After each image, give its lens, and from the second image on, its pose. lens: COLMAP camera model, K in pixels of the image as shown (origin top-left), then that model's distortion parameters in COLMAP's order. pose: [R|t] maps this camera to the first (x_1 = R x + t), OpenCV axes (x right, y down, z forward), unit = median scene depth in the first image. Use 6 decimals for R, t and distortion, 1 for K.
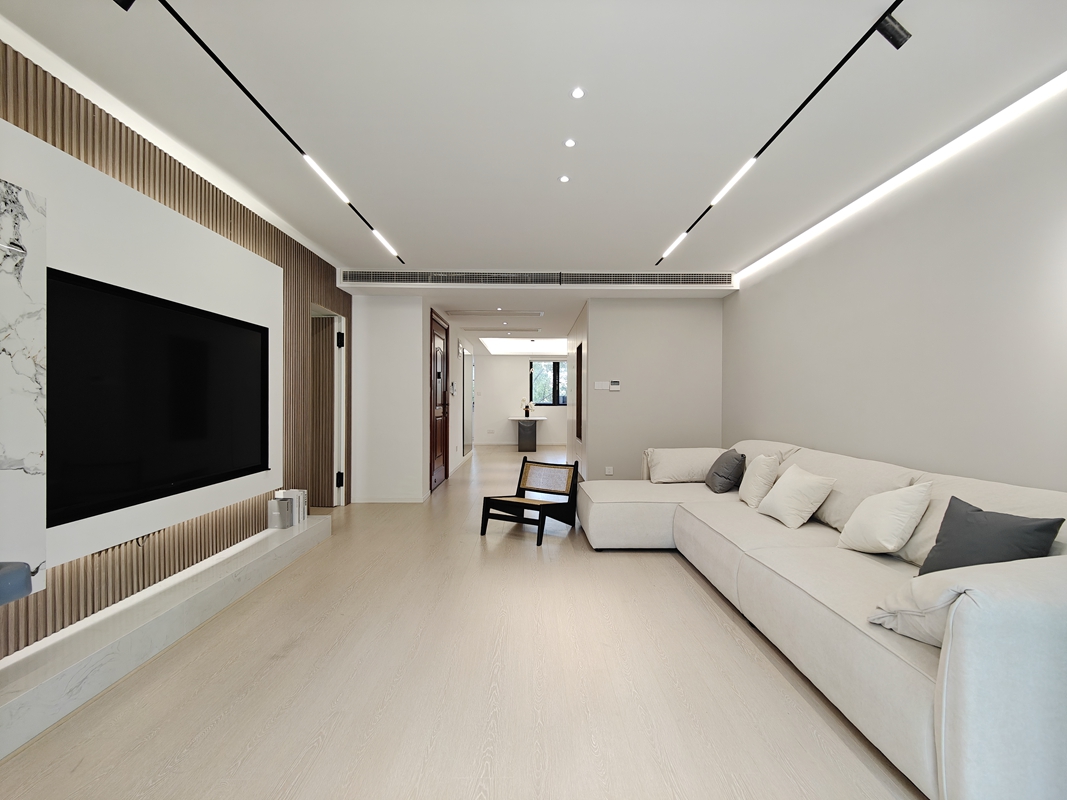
lens RADIAL K [[468.7, 0, 531.6], [0, 468.7, 402.0], [0, 0, 1]] dist [0.001780, -0.000601]
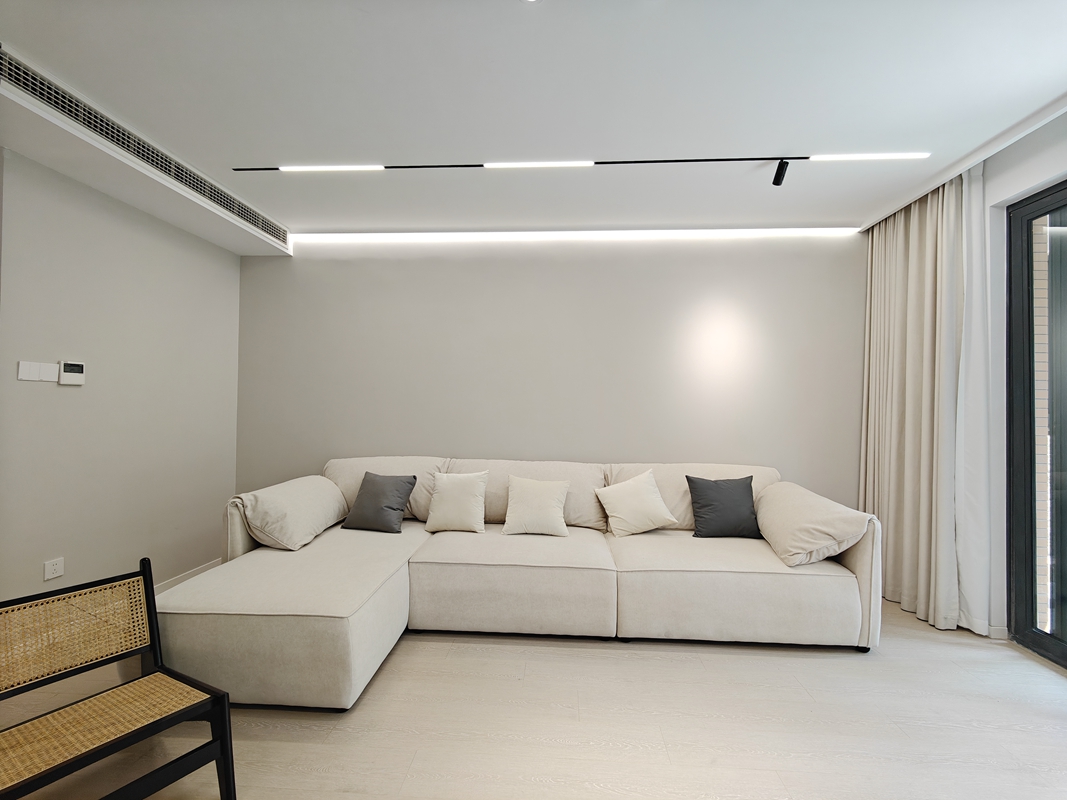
lens RADIAL K [[468.7, 0, 532.3], [0, 468.7, 404.8], [0, 0, 1]] dist [0.001780, -0.000601]
pose [[0.063520, 0.000065, 0.997981, -0.285502], [-0.006833, 0.999977, 0.000370, -0.010444], [-0.997957, -0.006843, 0.063519, 0.621983]]
